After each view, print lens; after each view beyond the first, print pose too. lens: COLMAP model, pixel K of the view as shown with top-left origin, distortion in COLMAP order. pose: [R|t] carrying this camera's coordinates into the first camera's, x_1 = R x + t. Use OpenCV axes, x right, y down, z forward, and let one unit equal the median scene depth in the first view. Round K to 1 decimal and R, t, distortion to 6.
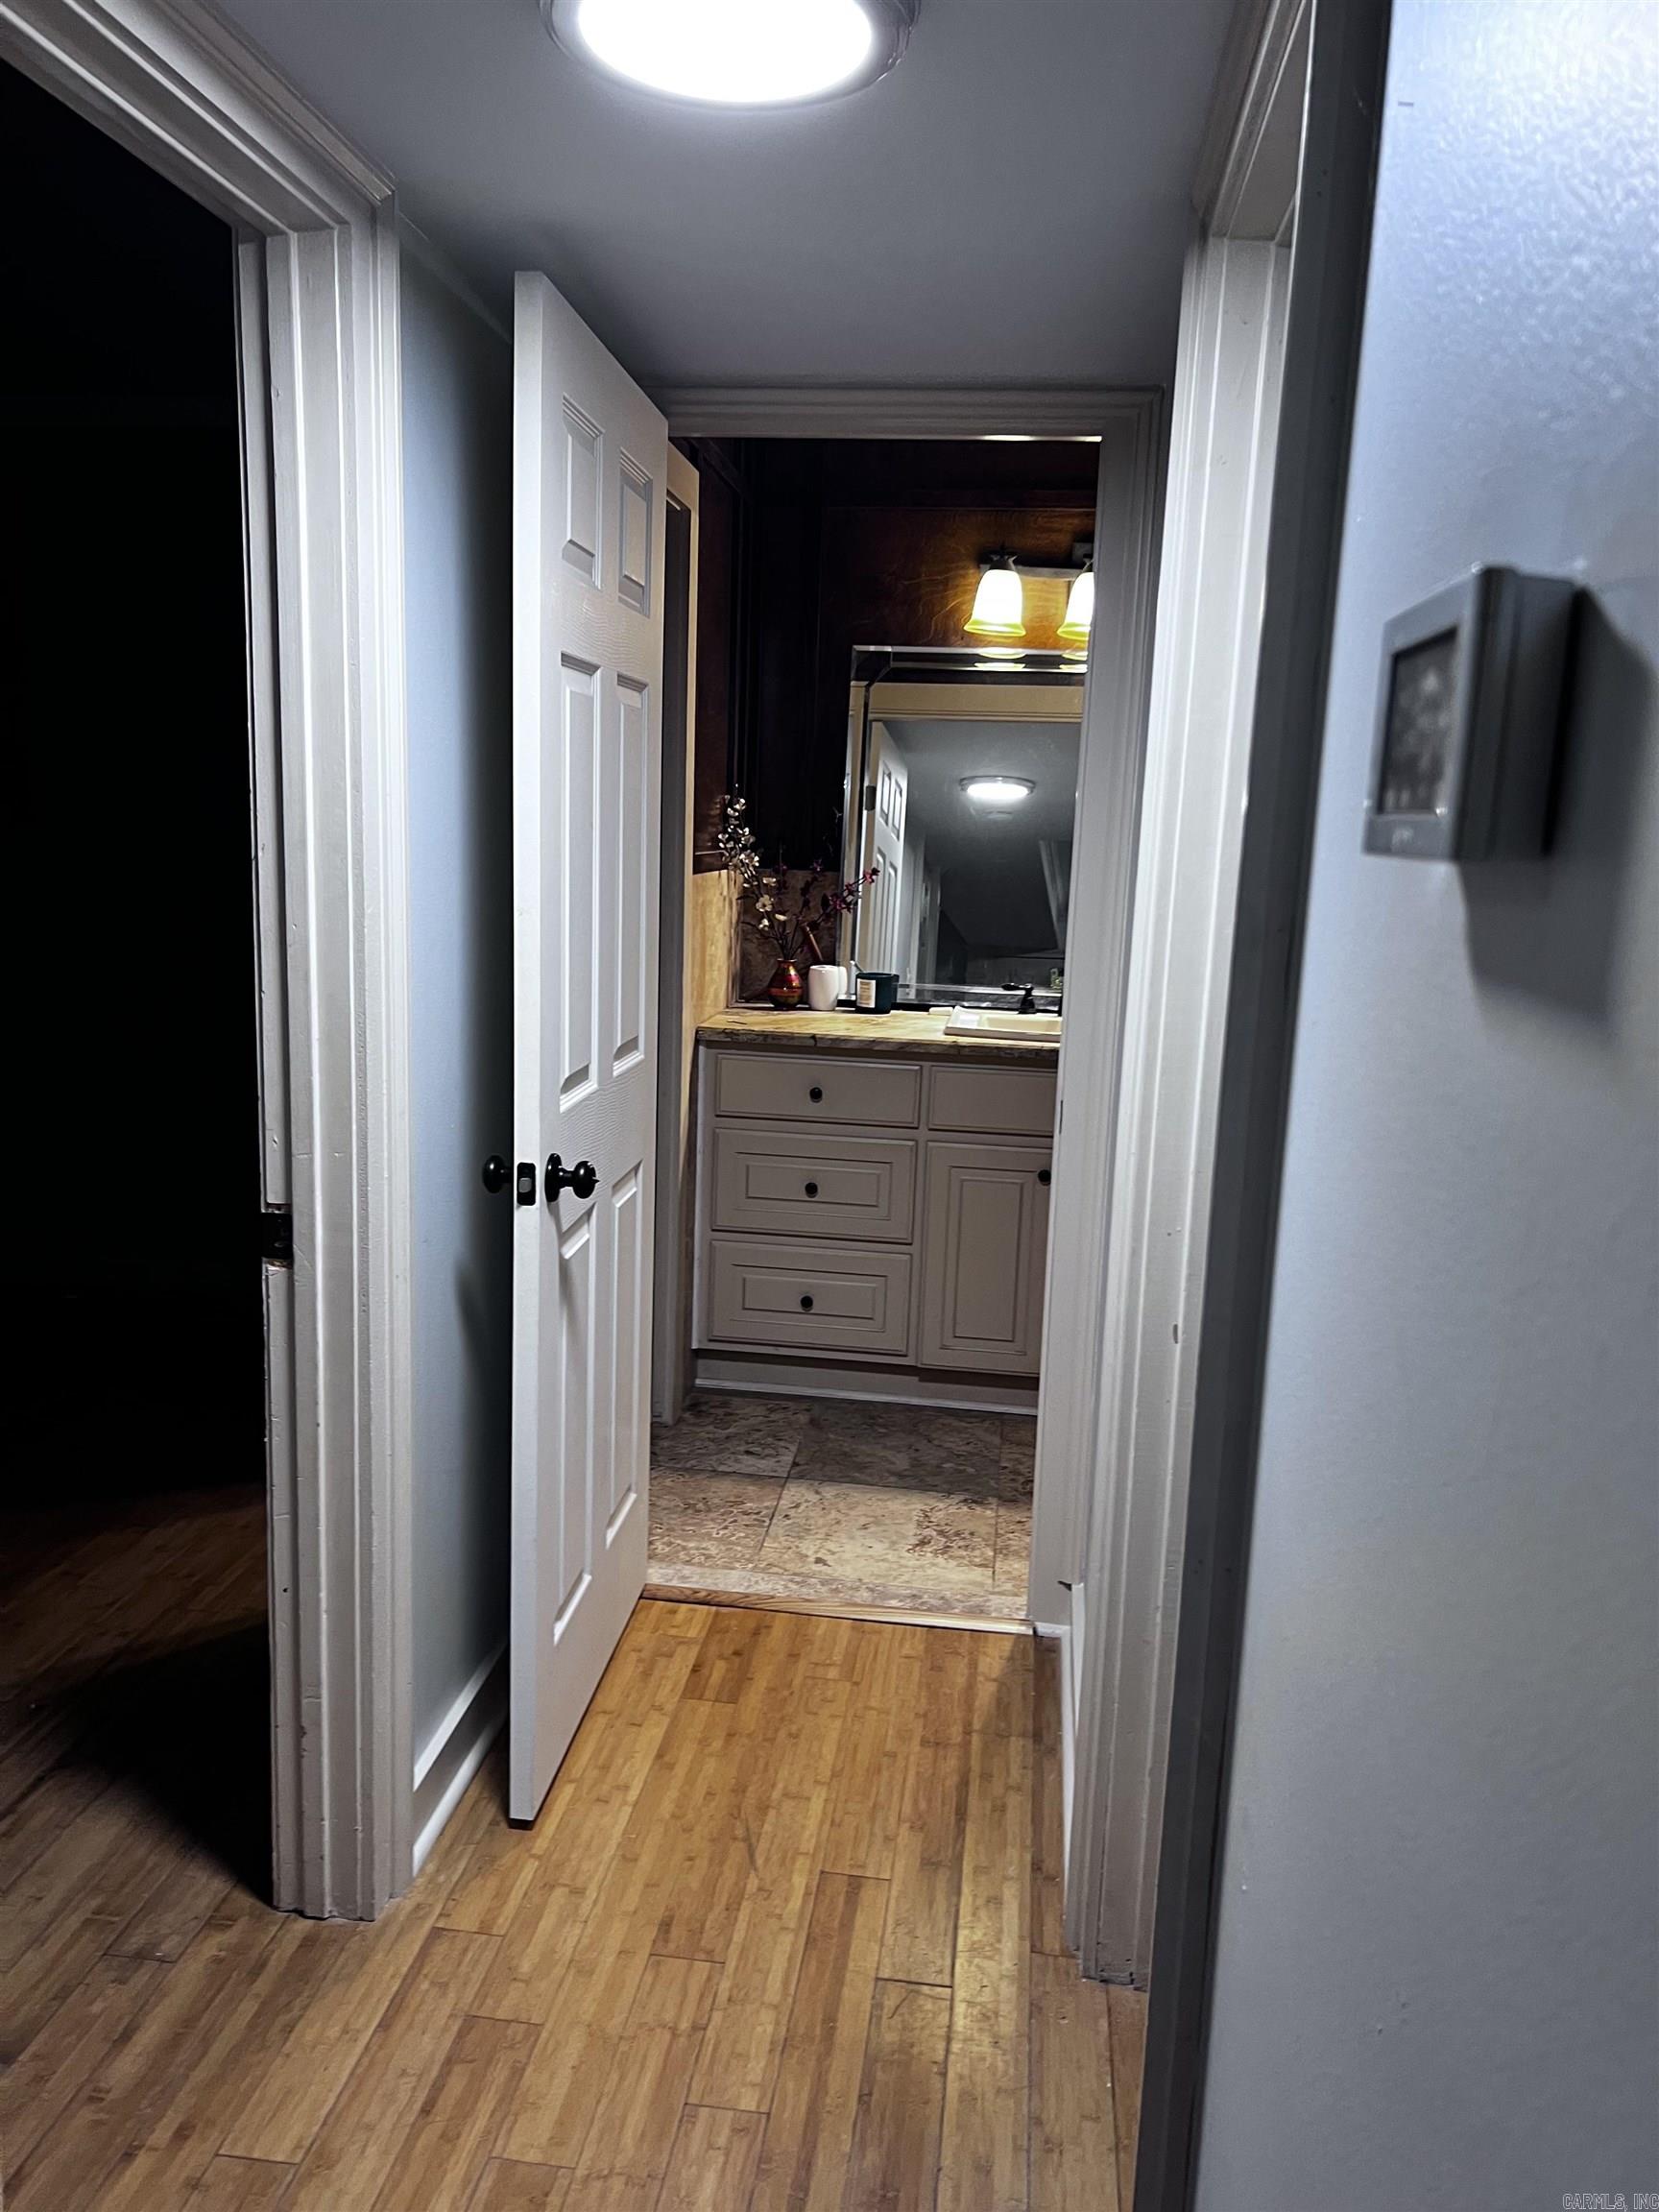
lens RADIAL K [[1663.4, 0, 838.2], [0, 1663.4, 1125.6], [0, 0, 1]] dist [0.005617, 0.007875]
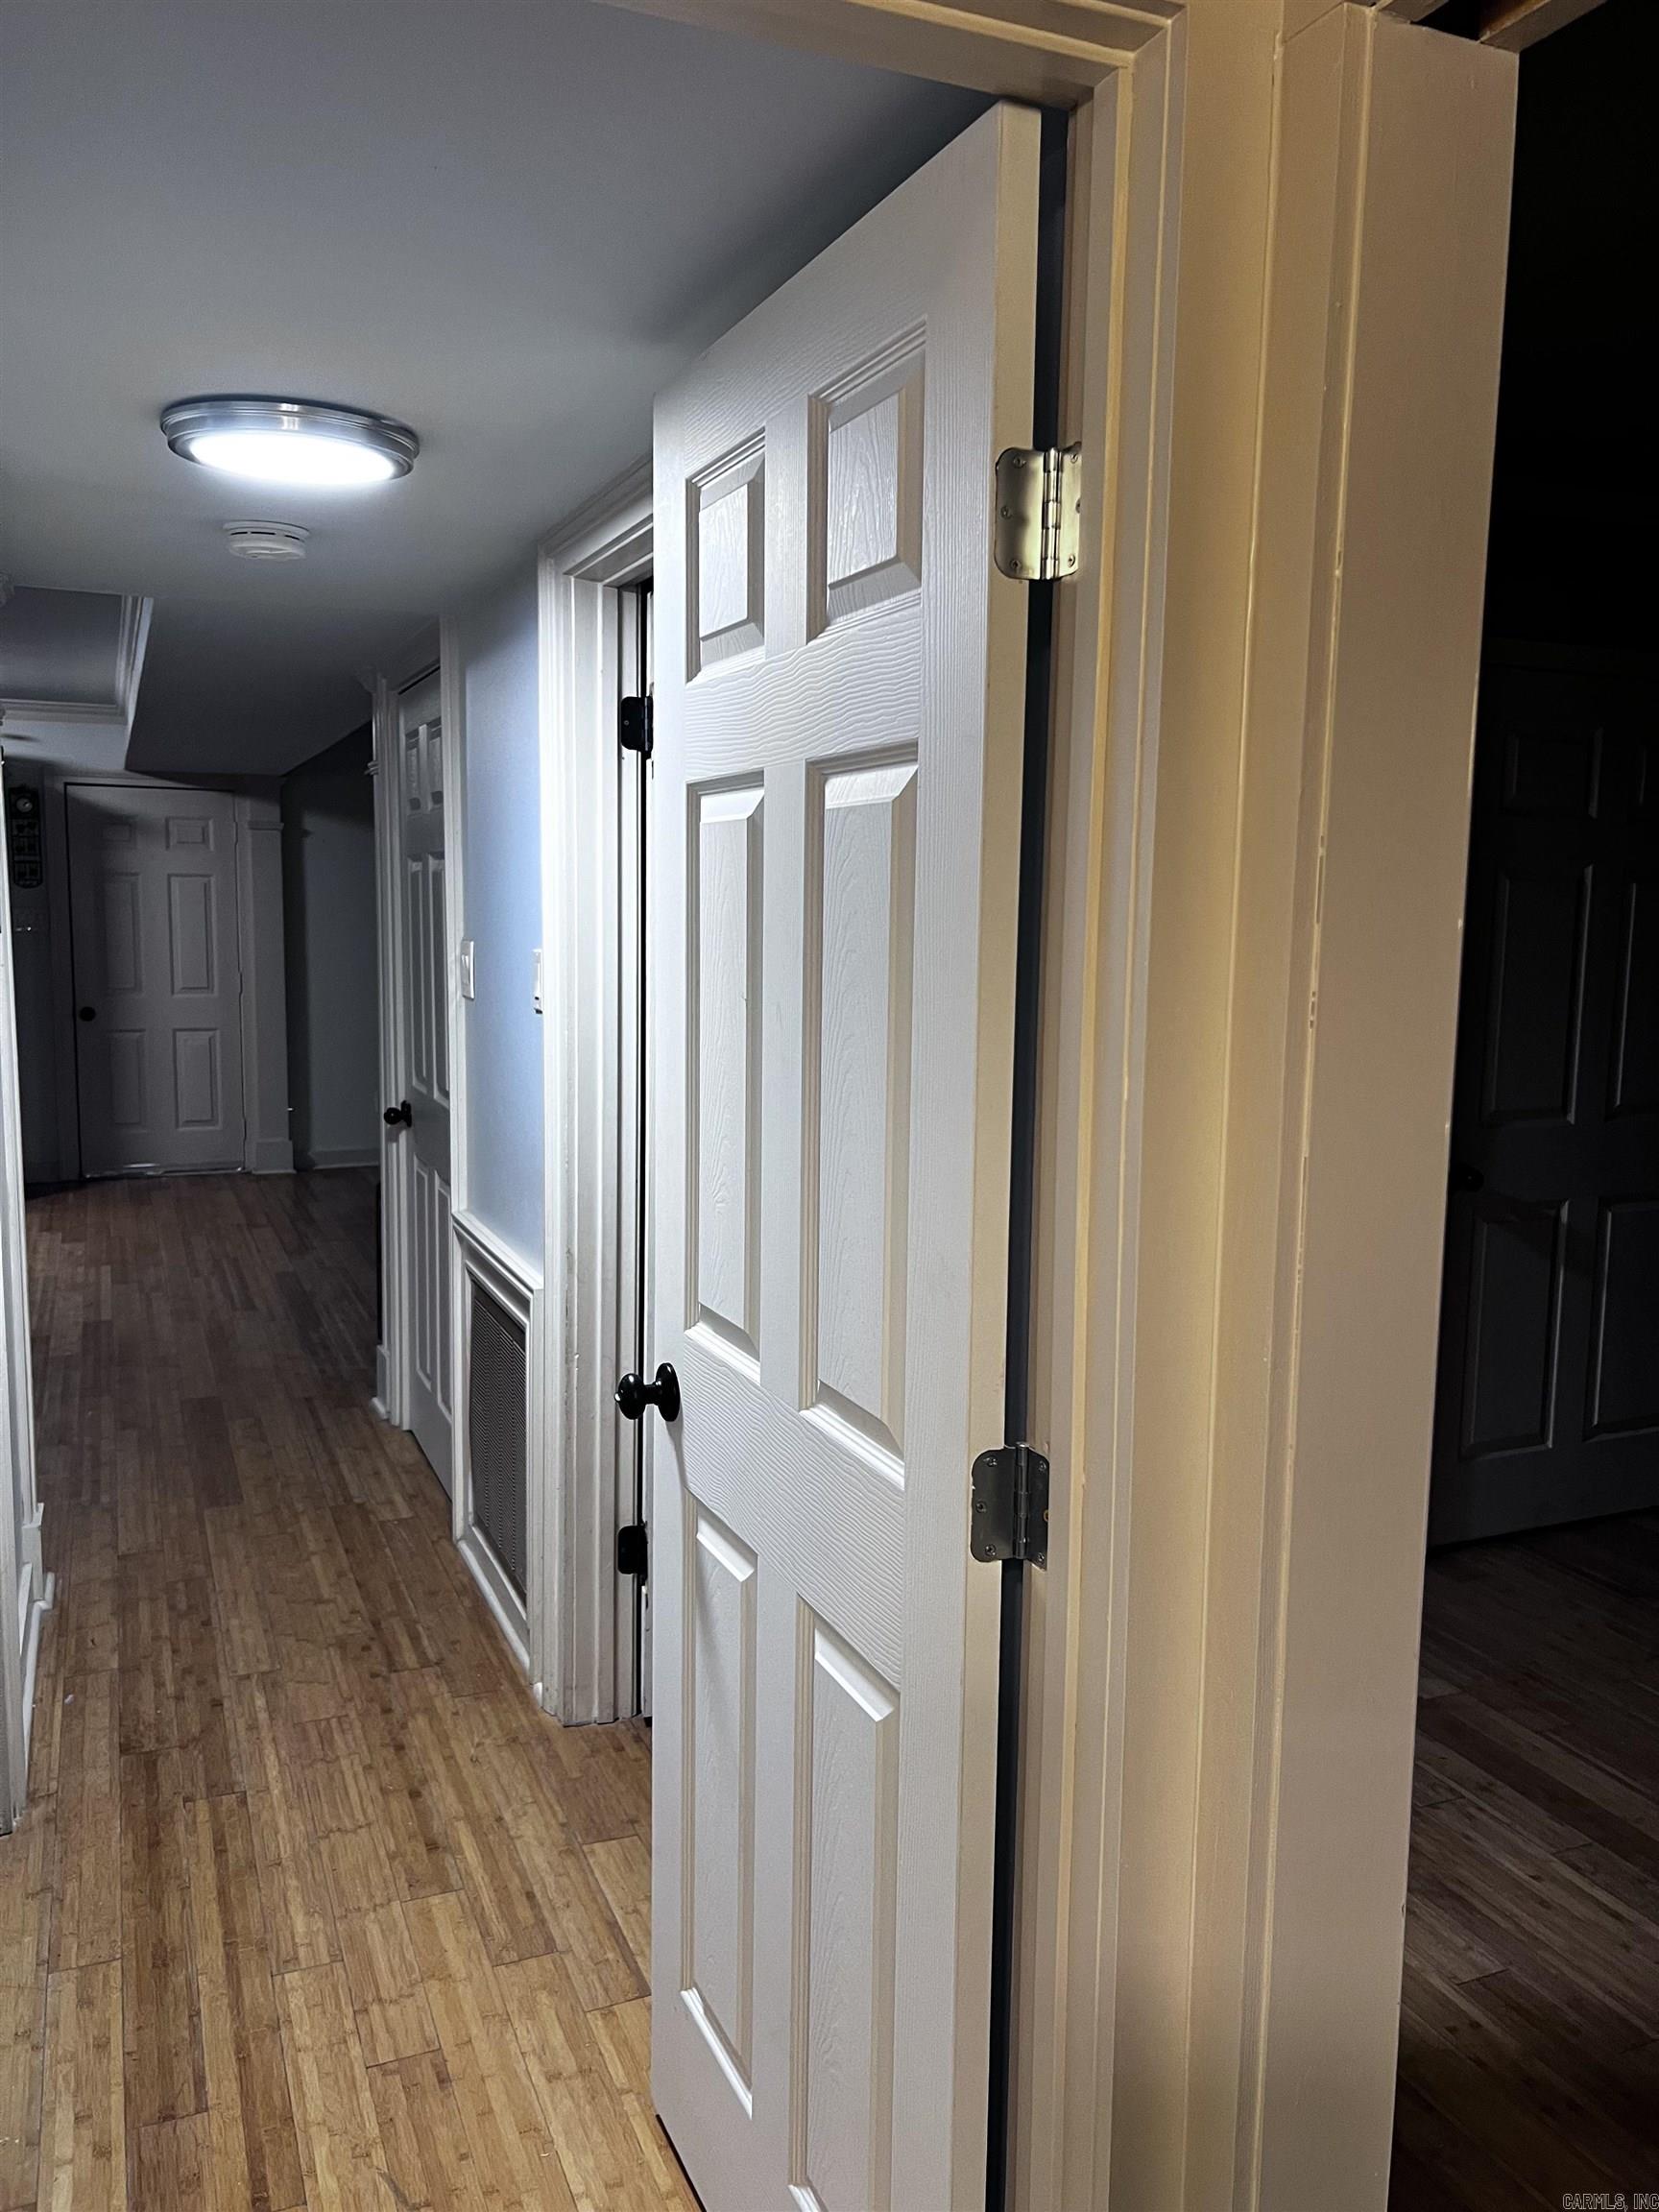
lens RADIAL K [[1662.7, 0, 829.5], [0, 1662.7, 1106.0], [0, 0, 1]] dist [0.066623, -0.076547]
pose [[-0.864994, 0.012965, -0.501615, 0.196183], [-0.136736, 0.955744, 0.260493, -0.367927], [0.482793, 0.293914, -0.824940, 1.807621]]
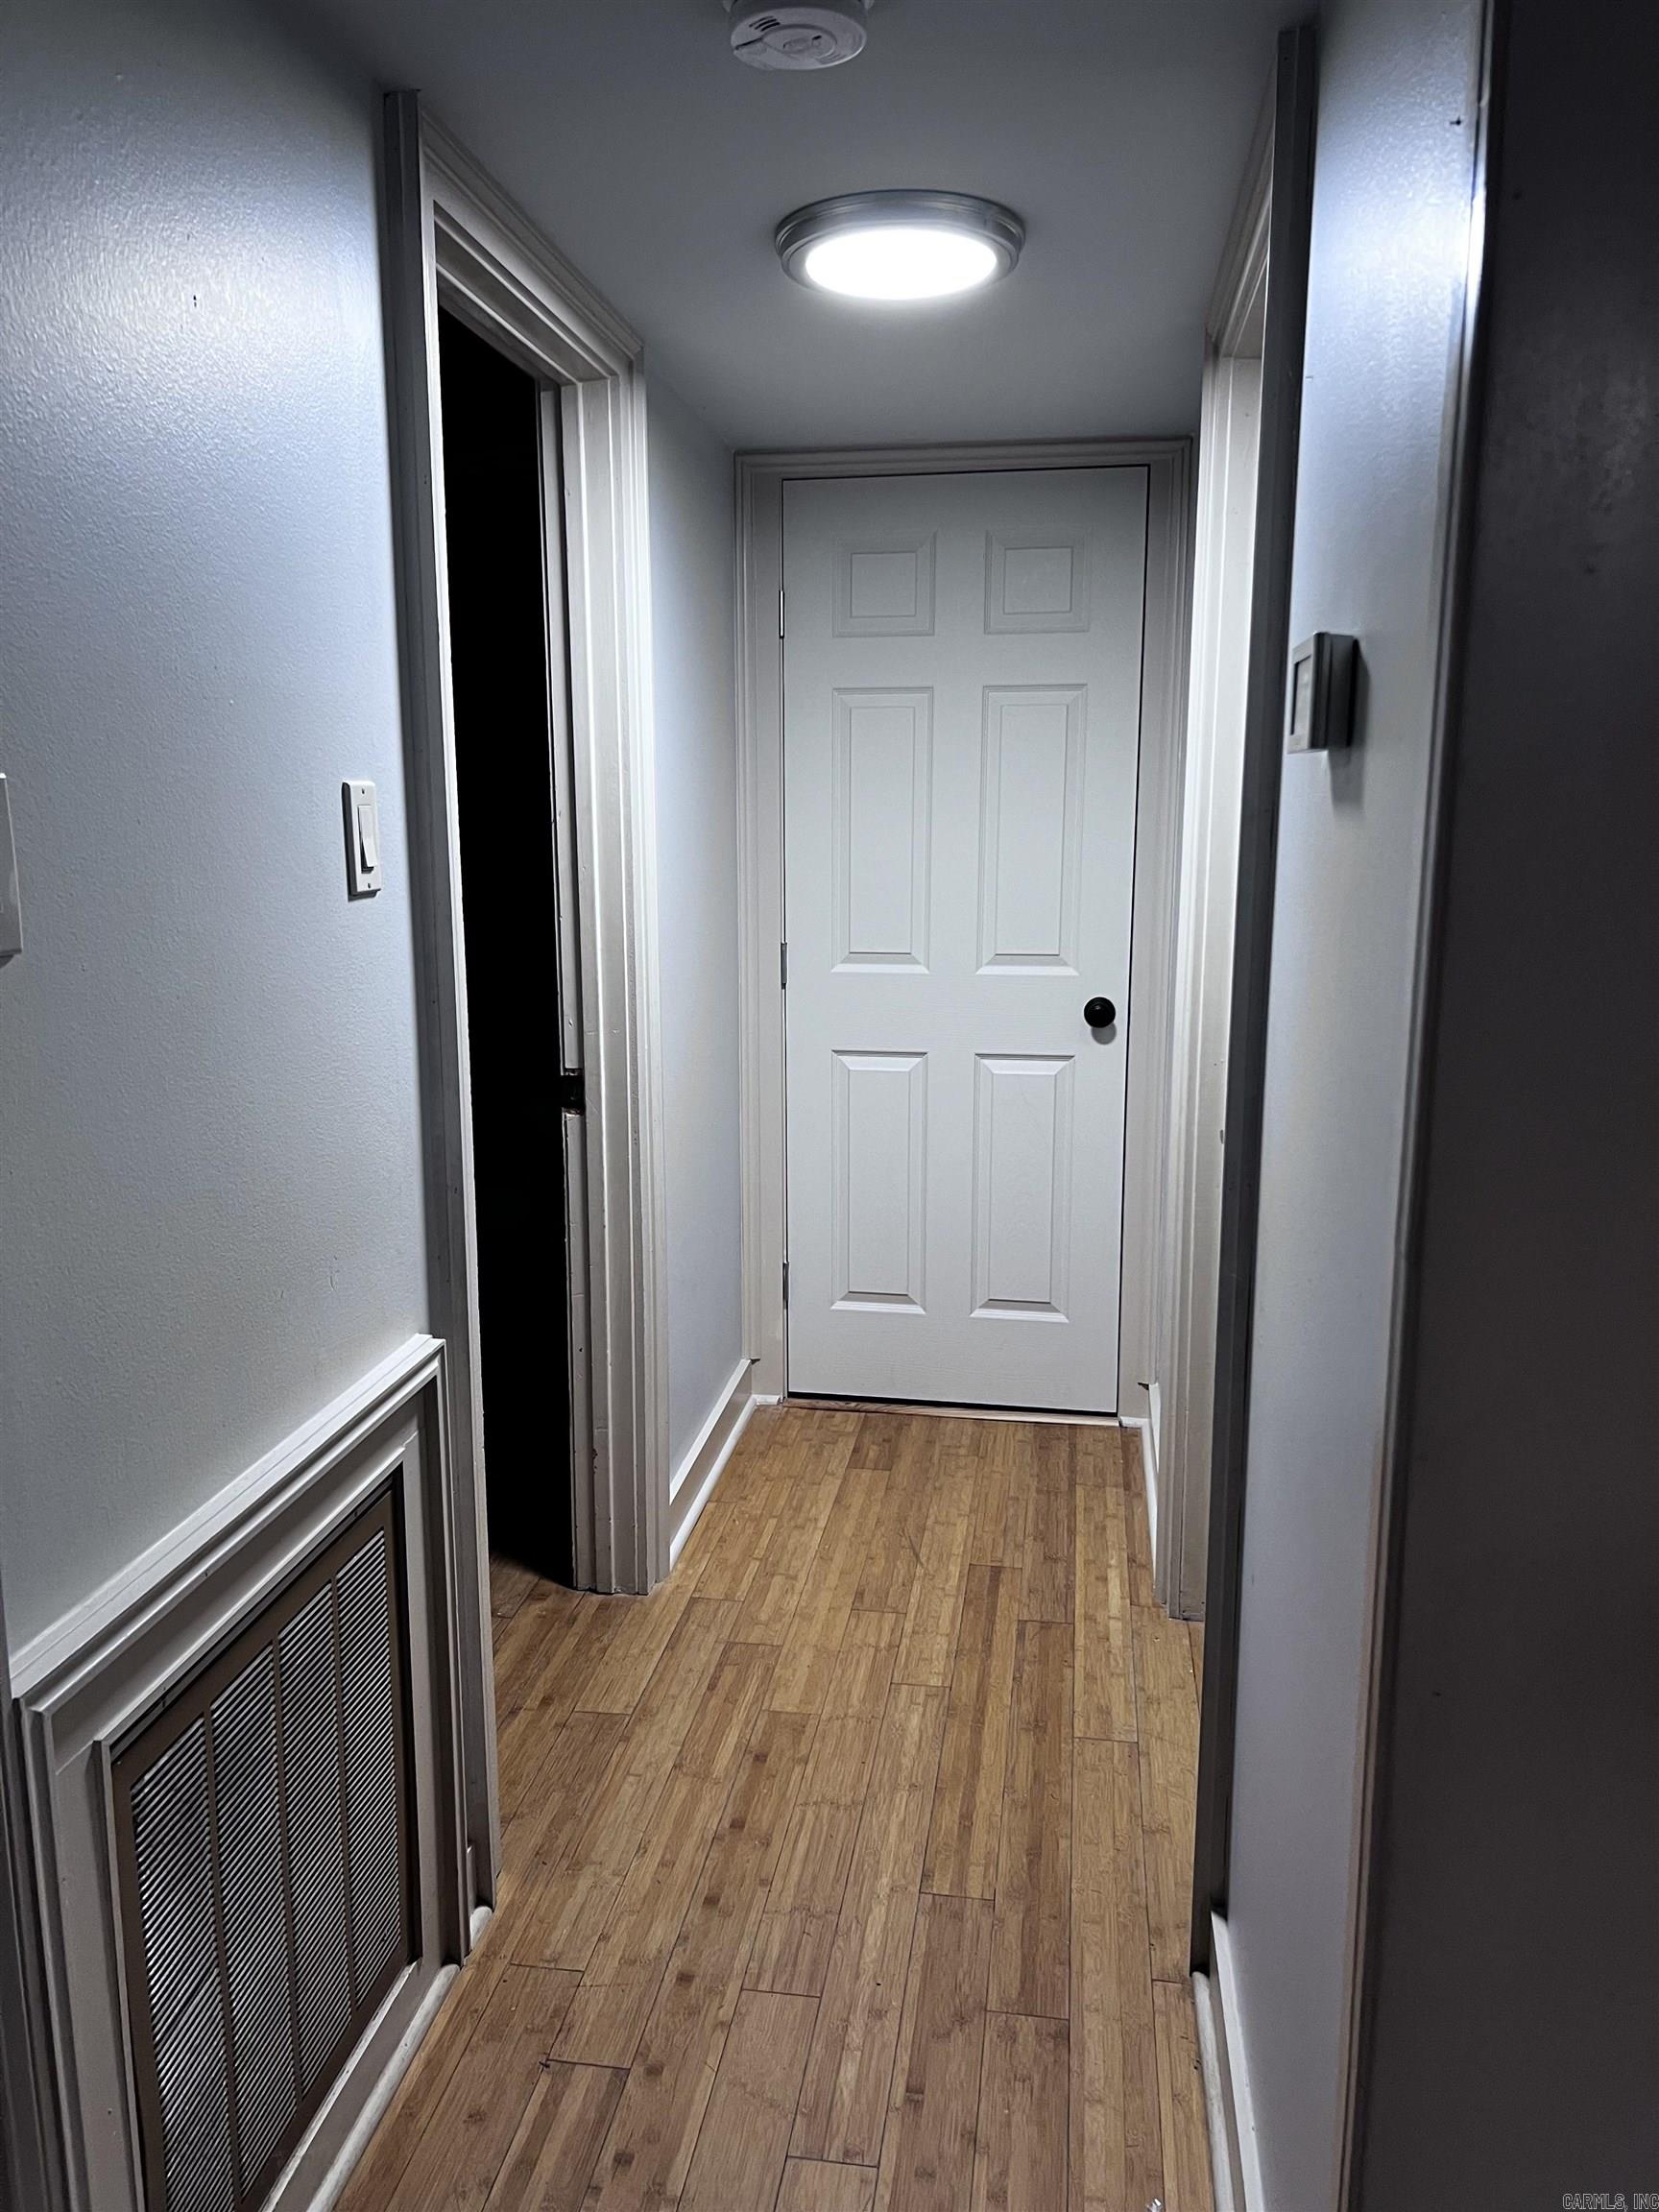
lens RADIAL K [[1662.7, 0, 829.5], [0, 1662.7, 1106.0], [0, 0, 1]] dist [0.066623, -0.076547]
pose [[0.998865, -0.032041, -0.035252, -0.069133], [0.031841, 0.999474, -0.006222, 0.090712], [0.035433, 0.005093, 0.999359, -0.379177]]
